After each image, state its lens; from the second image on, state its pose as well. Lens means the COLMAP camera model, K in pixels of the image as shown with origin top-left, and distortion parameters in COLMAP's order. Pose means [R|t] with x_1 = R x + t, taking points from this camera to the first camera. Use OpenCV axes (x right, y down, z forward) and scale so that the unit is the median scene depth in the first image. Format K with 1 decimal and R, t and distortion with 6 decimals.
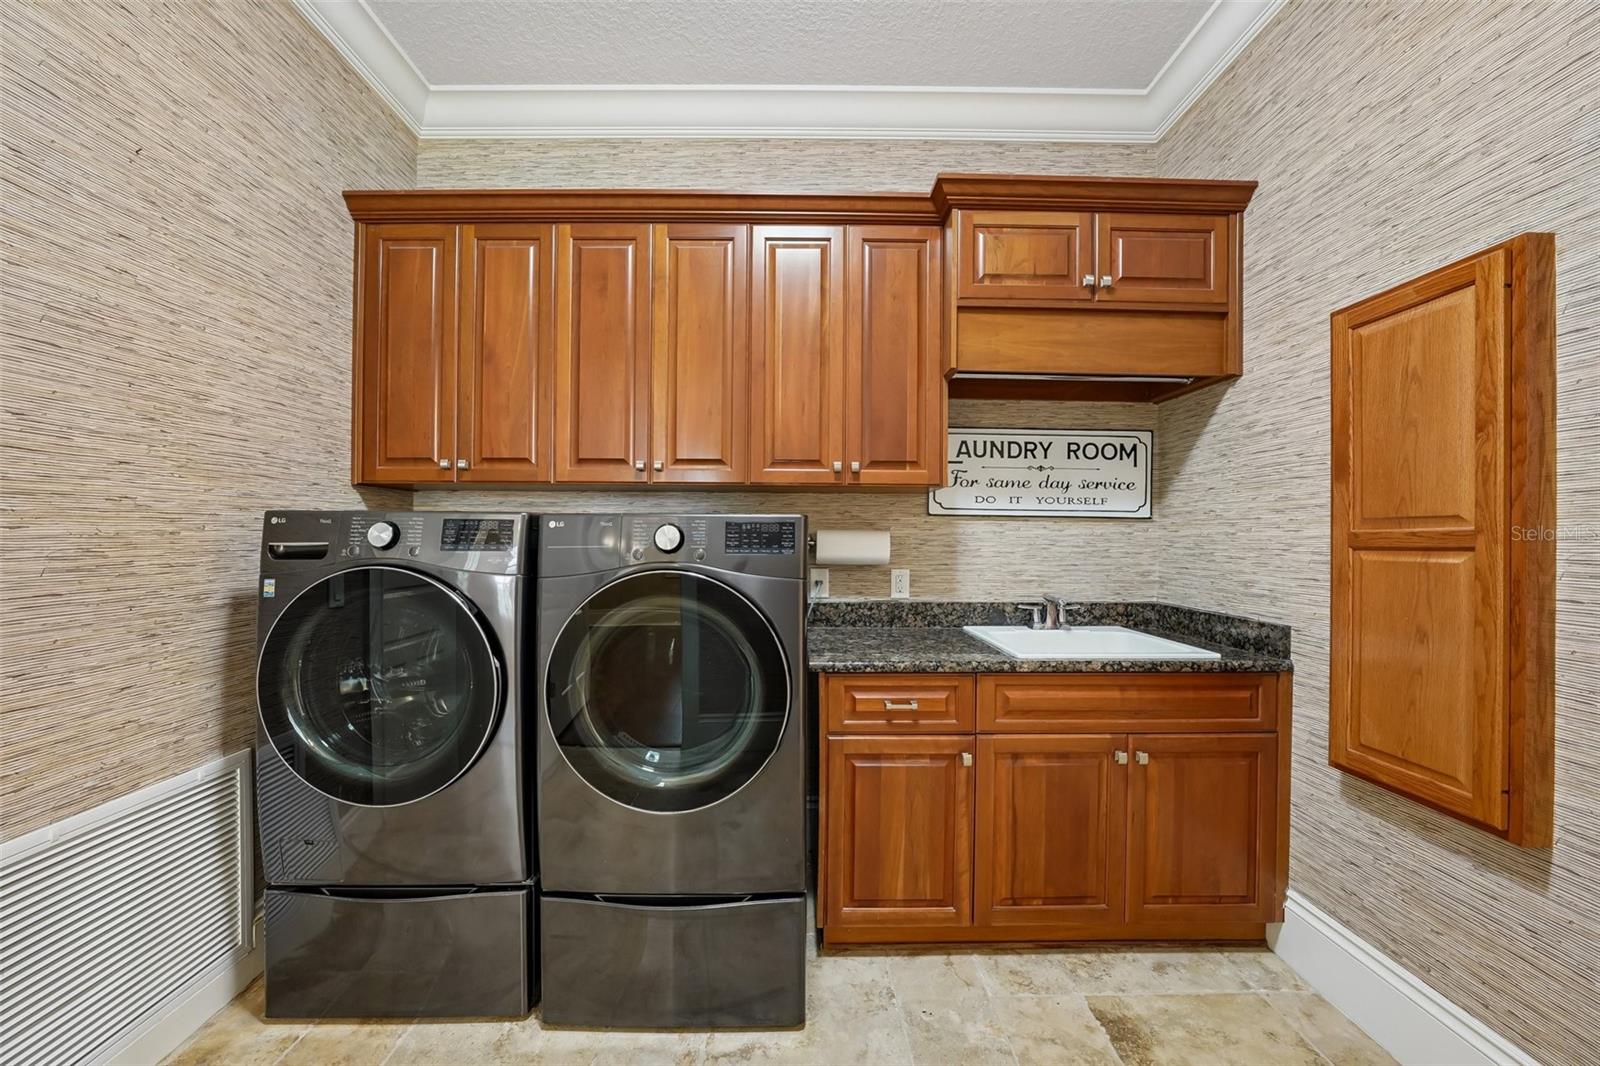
lens RADIAL K [[551.4, 0, 801.0], [0, 551.4, 531.0], [0, 0, 1]] dist [-0.030262, 0.006163]
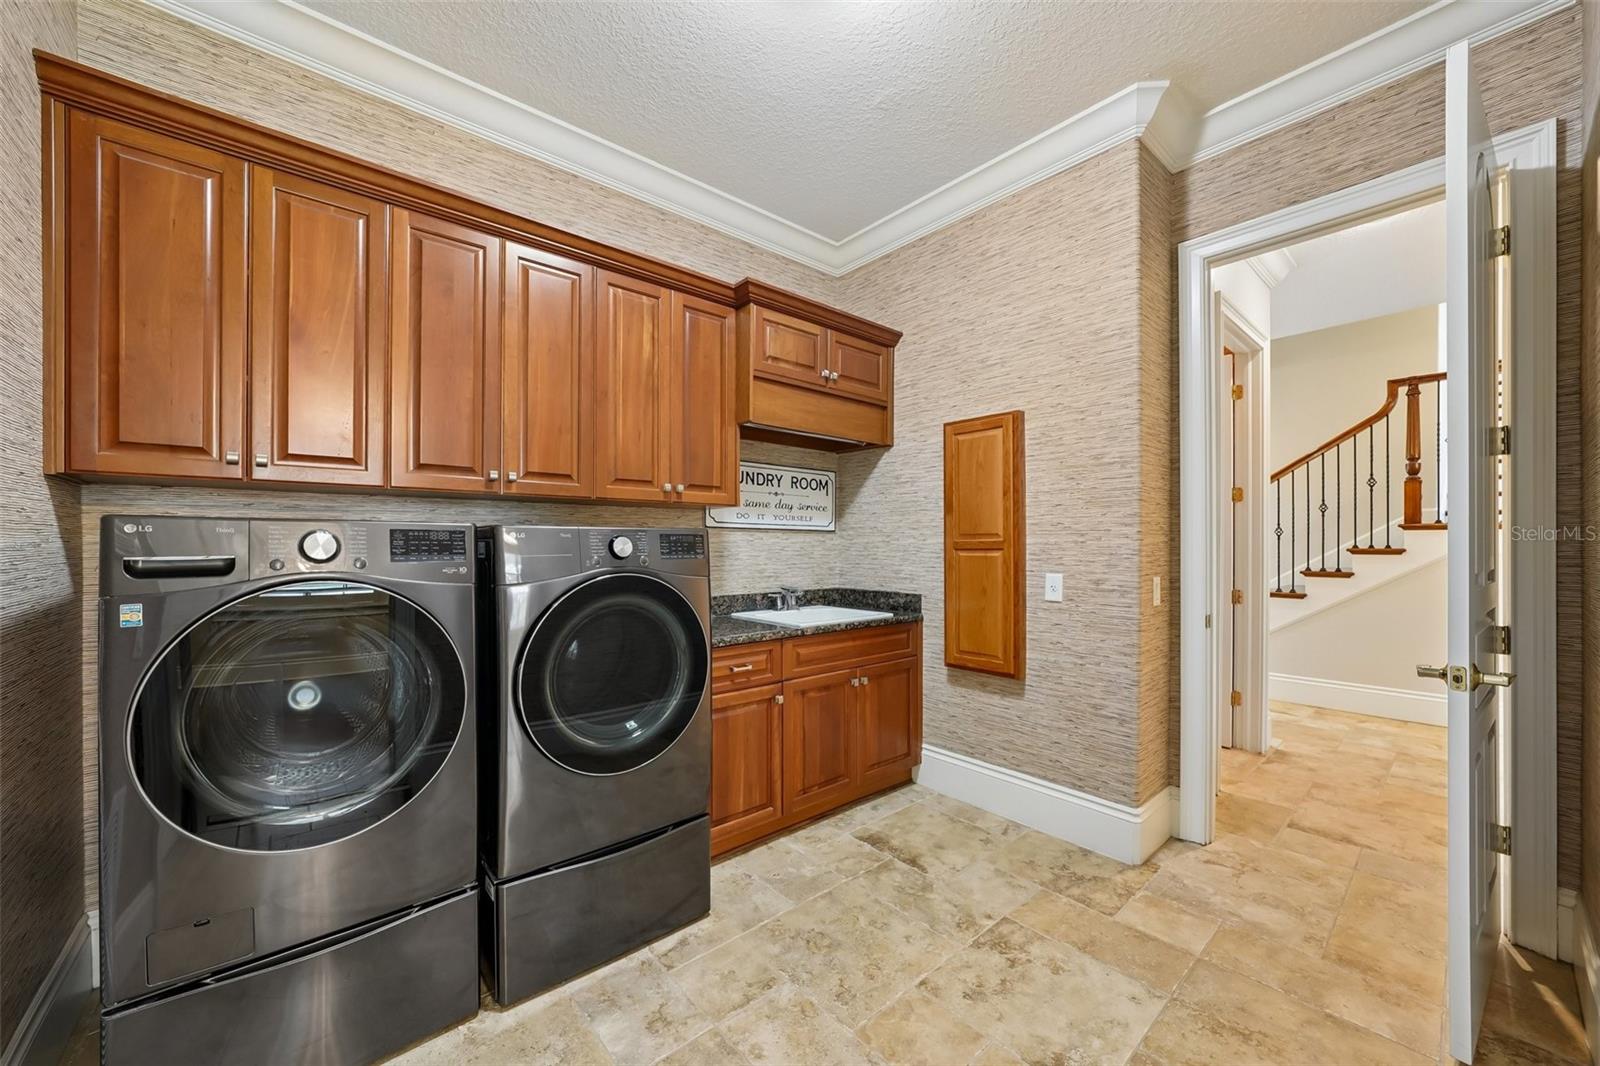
lens RADIAL K [[551.4, 0, 801.0], [0, 551.4, 531.0], [0, 0, 1]] dist [-0.030262, 0.006163]
pose [[0.777908, 0.009803, 0.628302, -0.501308], [-0.002571, 0.999920, -0.012418, -0.006426], [-0.628373, 0.008044, 0.777870, -0.143789]]
